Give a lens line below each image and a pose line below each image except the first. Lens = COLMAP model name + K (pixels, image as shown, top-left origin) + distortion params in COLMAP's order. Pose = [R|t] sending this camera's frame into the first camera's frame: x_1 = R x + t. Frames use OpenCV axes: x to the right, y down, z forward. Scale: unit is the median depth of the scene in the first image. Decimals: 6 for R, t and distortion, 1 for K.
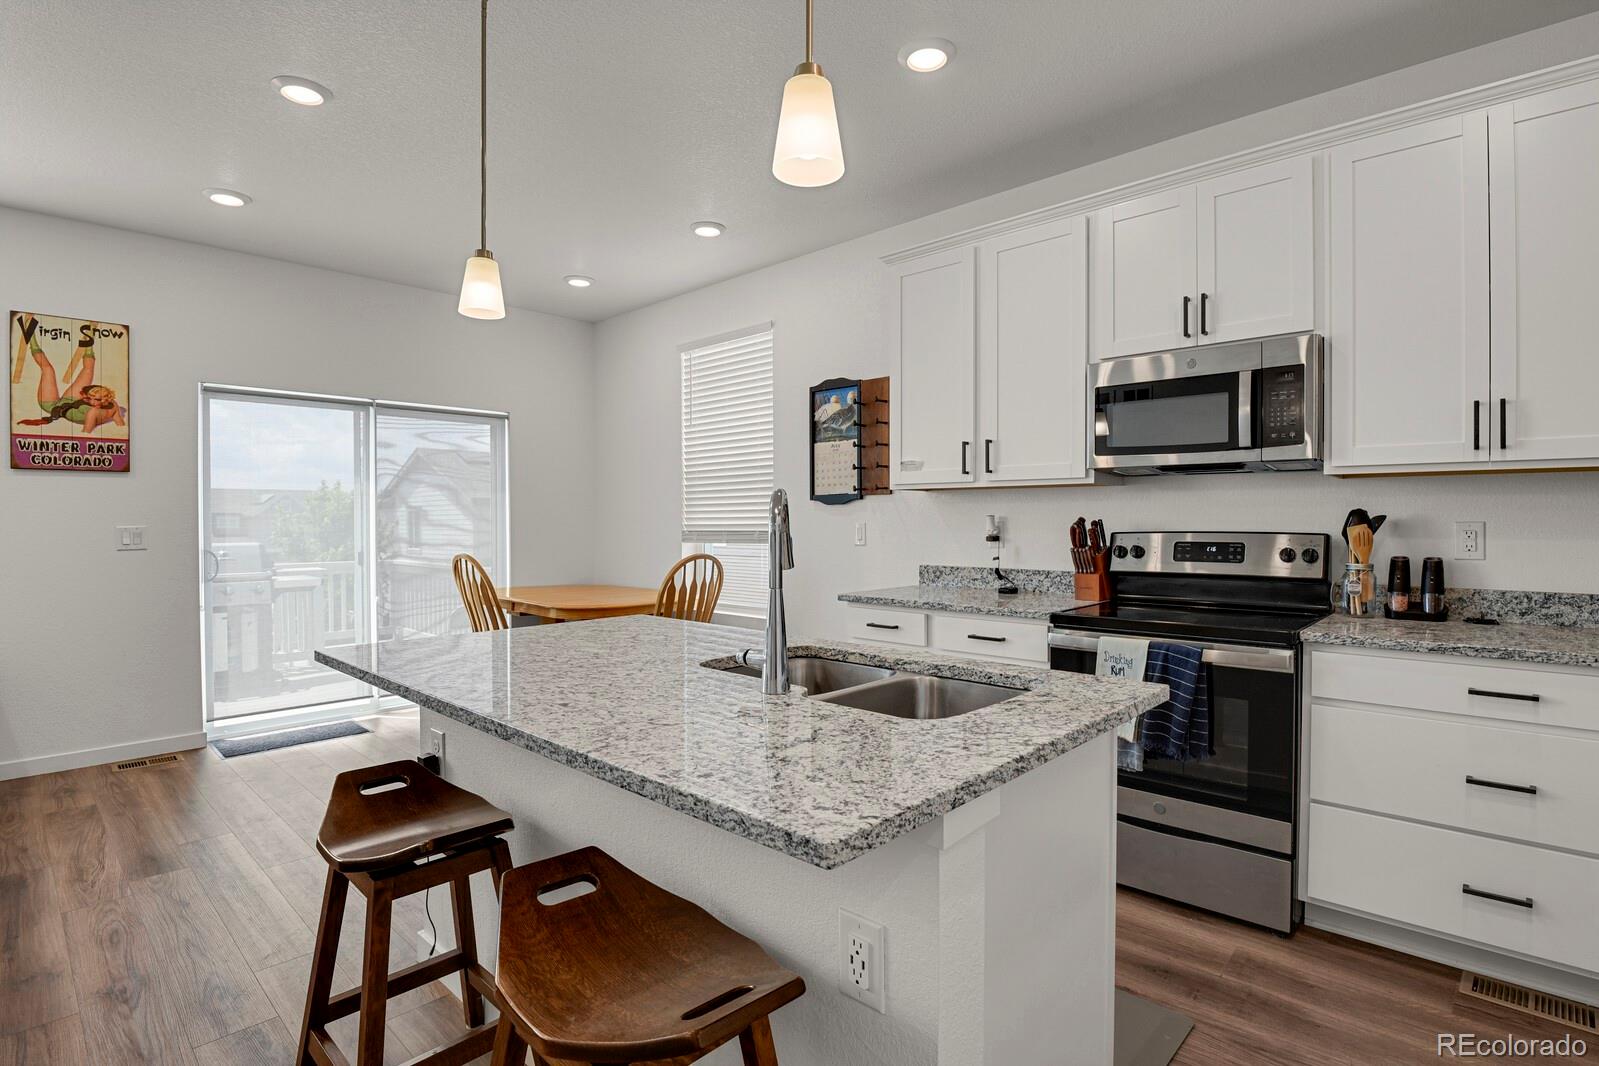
lens RADIAL K [[780.4, 0, 811.8], [0, 780.4, 531.0], [0, 0, 1]] dist [-0.022219, -0.005657]
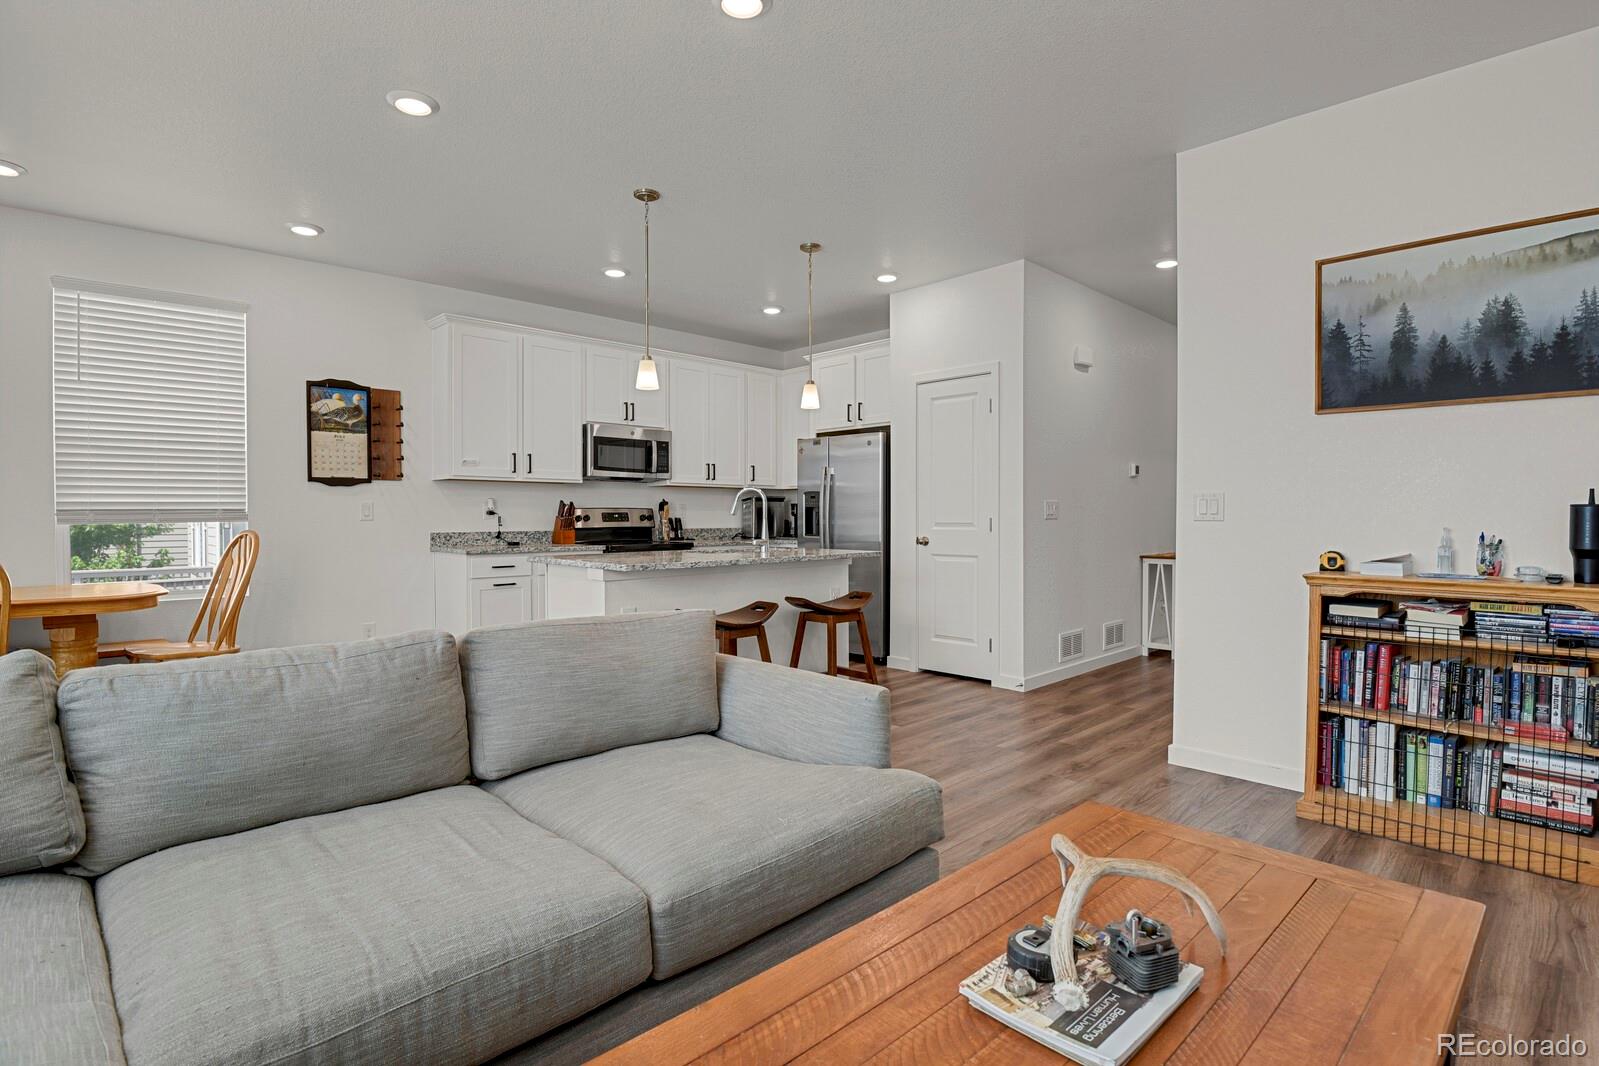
lens RADIAL K [[780.4, 0, 808.4], [0, 780.4, 530.1], [0, 0, 1]] dist [-0.022219, -0.005657]
pose [[0.052240, -0.015429, 0.998515, -1.221439], [0.015766, 0.999769, 0.014624, 0.029446], [-0.998510, 0.014979, 0.052471, 0.256416]]
